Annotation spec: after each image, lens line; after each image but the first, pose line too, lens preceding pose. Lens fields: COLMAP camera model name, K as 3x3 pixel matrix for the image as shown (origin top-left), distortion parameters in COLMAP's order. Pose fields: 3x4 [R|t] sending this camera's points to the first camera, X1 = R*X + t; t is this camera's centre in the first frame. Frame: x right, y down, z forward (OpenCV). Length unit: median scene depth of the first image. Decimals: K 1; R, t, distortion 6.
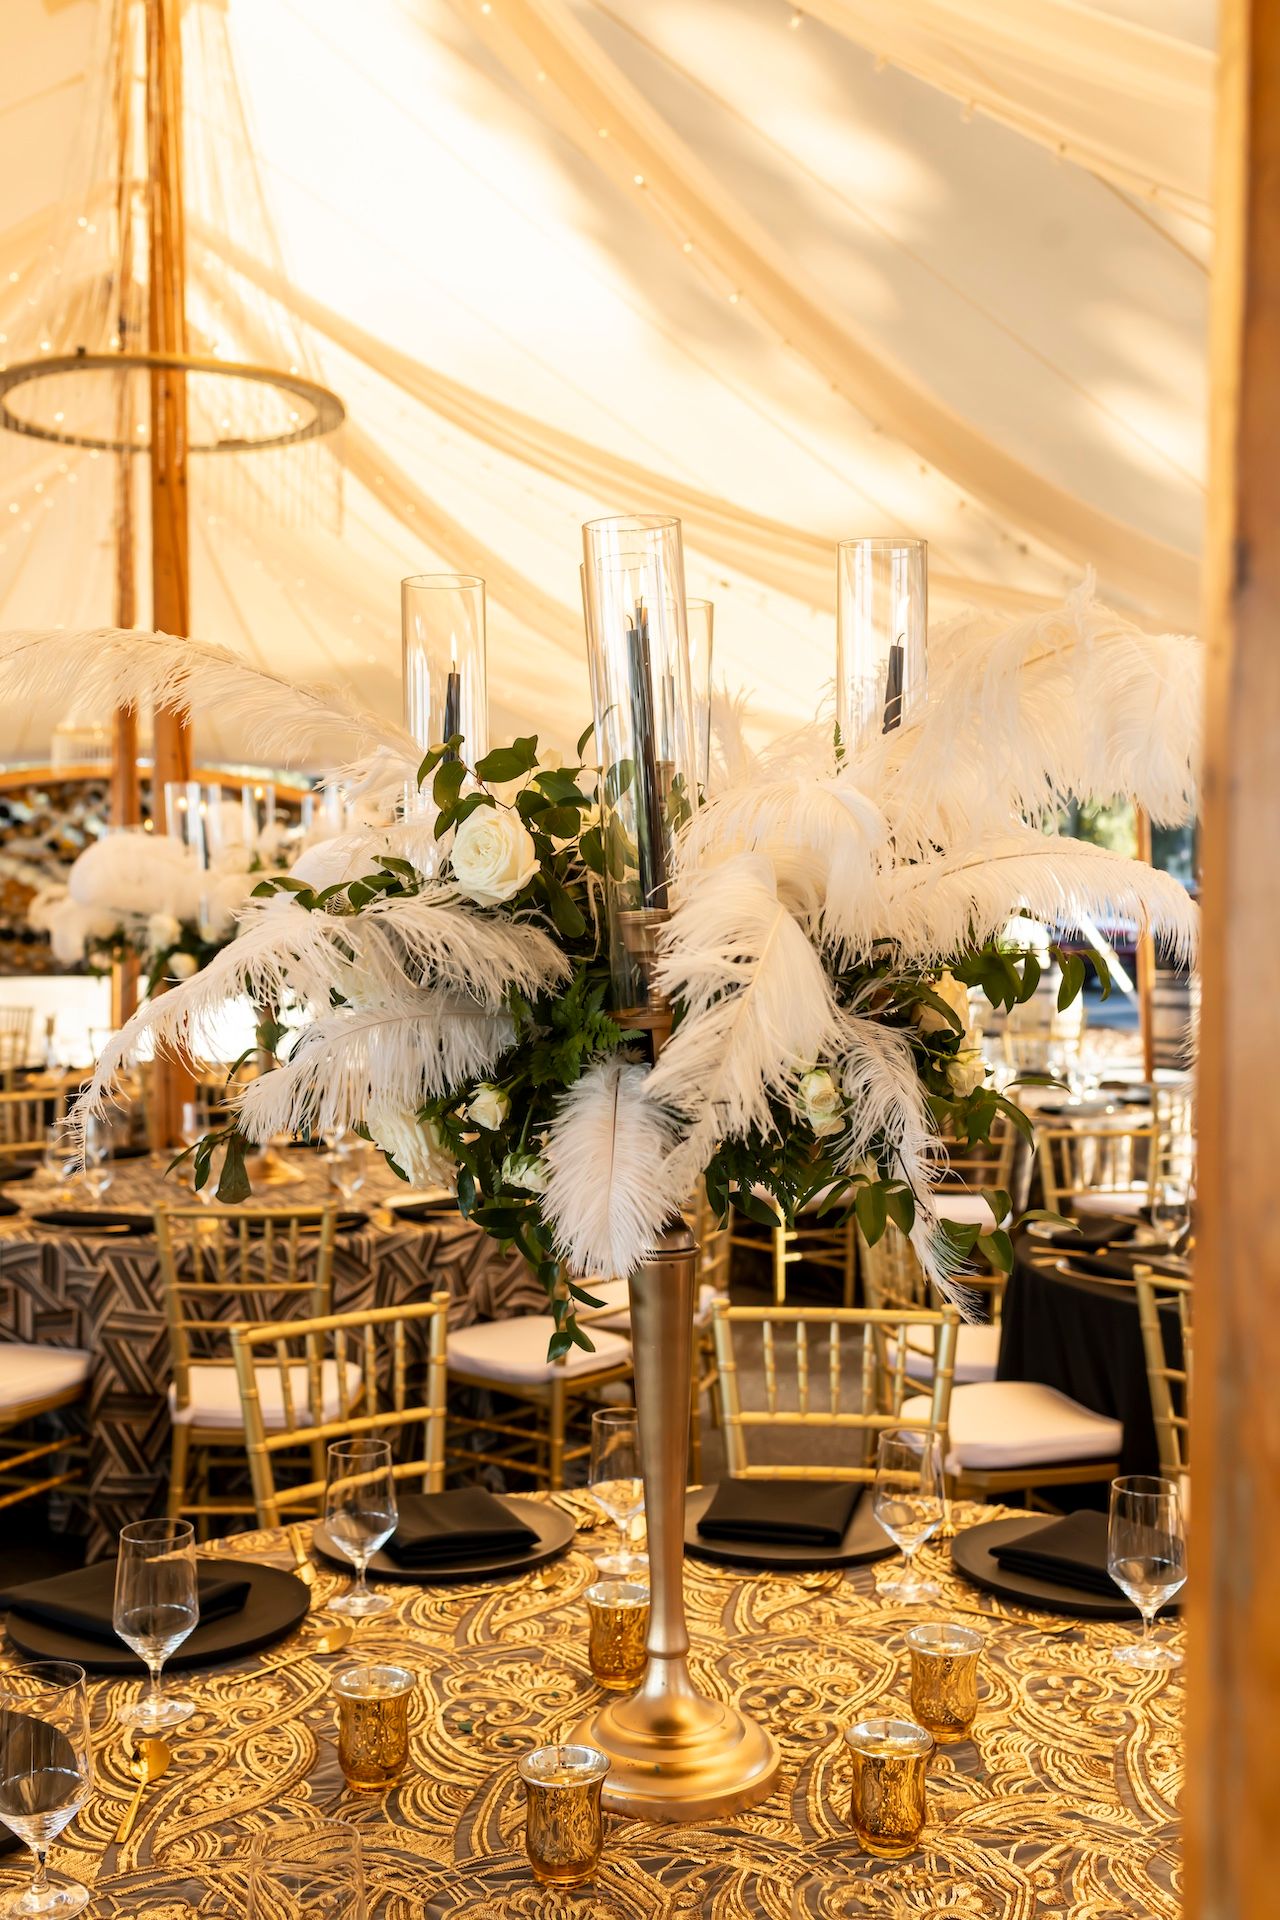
lens RADIAL K [[2040.3, 0, 549.1], [0, 2040.3, 907.0], [0, 0, 1]] dist [0.003619, 0.004202]
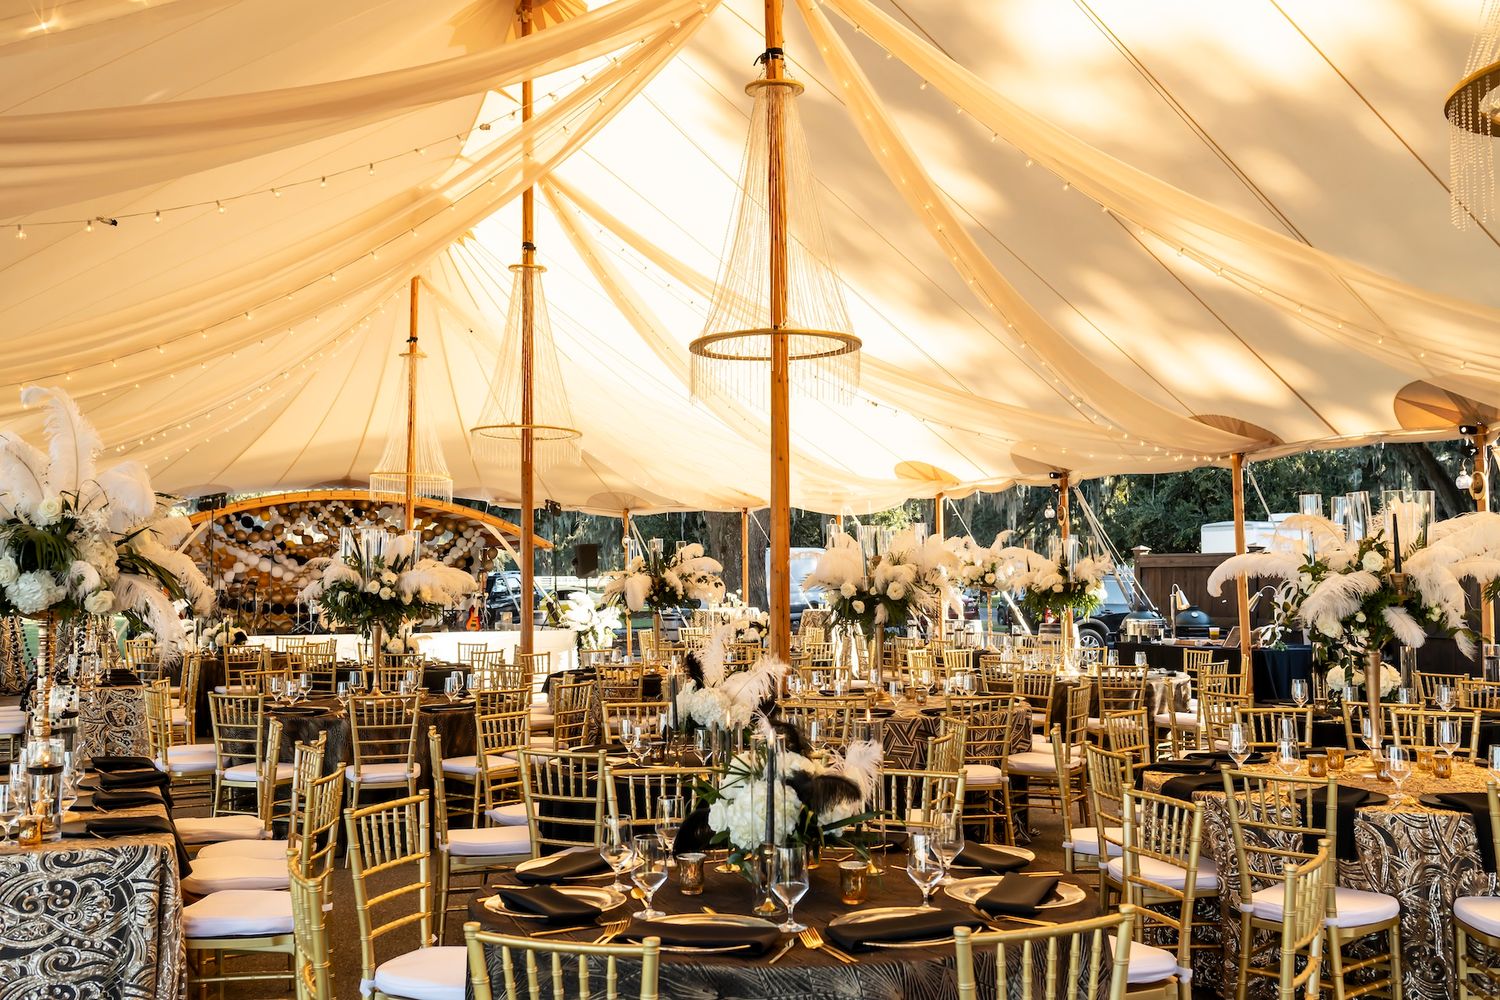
lens RADIAL K [[1493.5, 0, 750.0], [0, 1493.5, 500.0], [0, 0, 1]] dist [-0.004578, -0.003415]
pose [[0.982537, 0.007806, 0.185902, -0.681773], [0.003223, 0.998256, -0.058954, 0.010163], [-0.186038, 0.058523, 0.980798, -0.691647]]
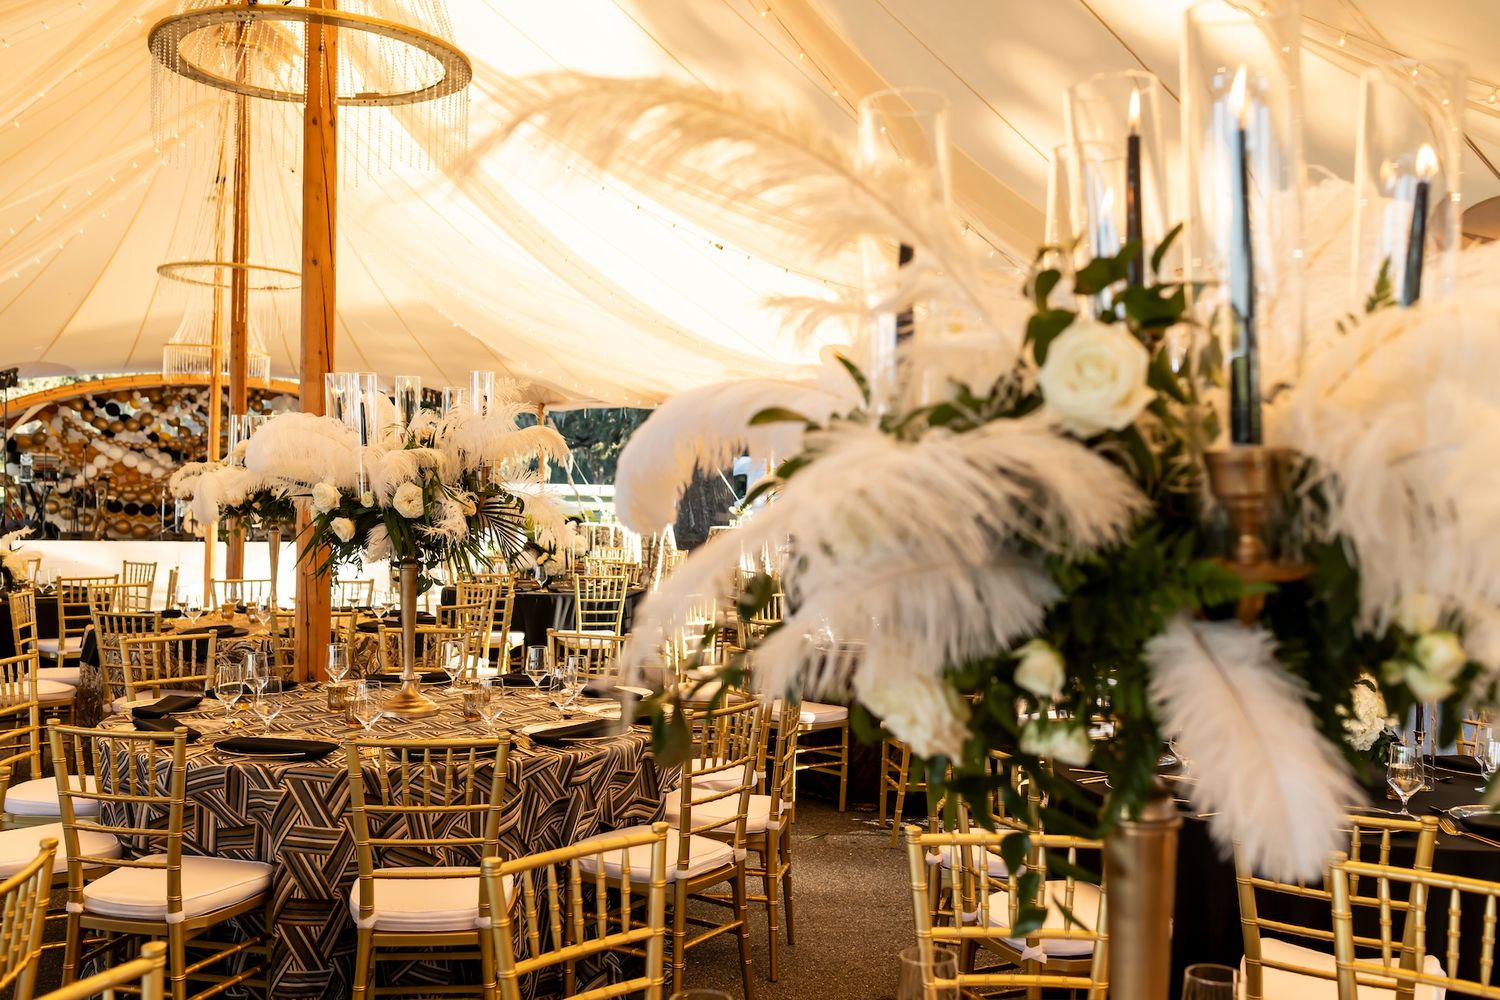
lens RADIAL K [[1493.5, 0, 750.0], [0, 1493.5, 500.0], [0, 0, 1]] dist [-0.004578, -0.003415]
pose [[0.988321, 0.021766, 0.150825, -0.087425], [-0.021922, 0.999759, -0.000630, 0.009822], [-0.150802, -0.002683, 0.988560, 0.132627]]
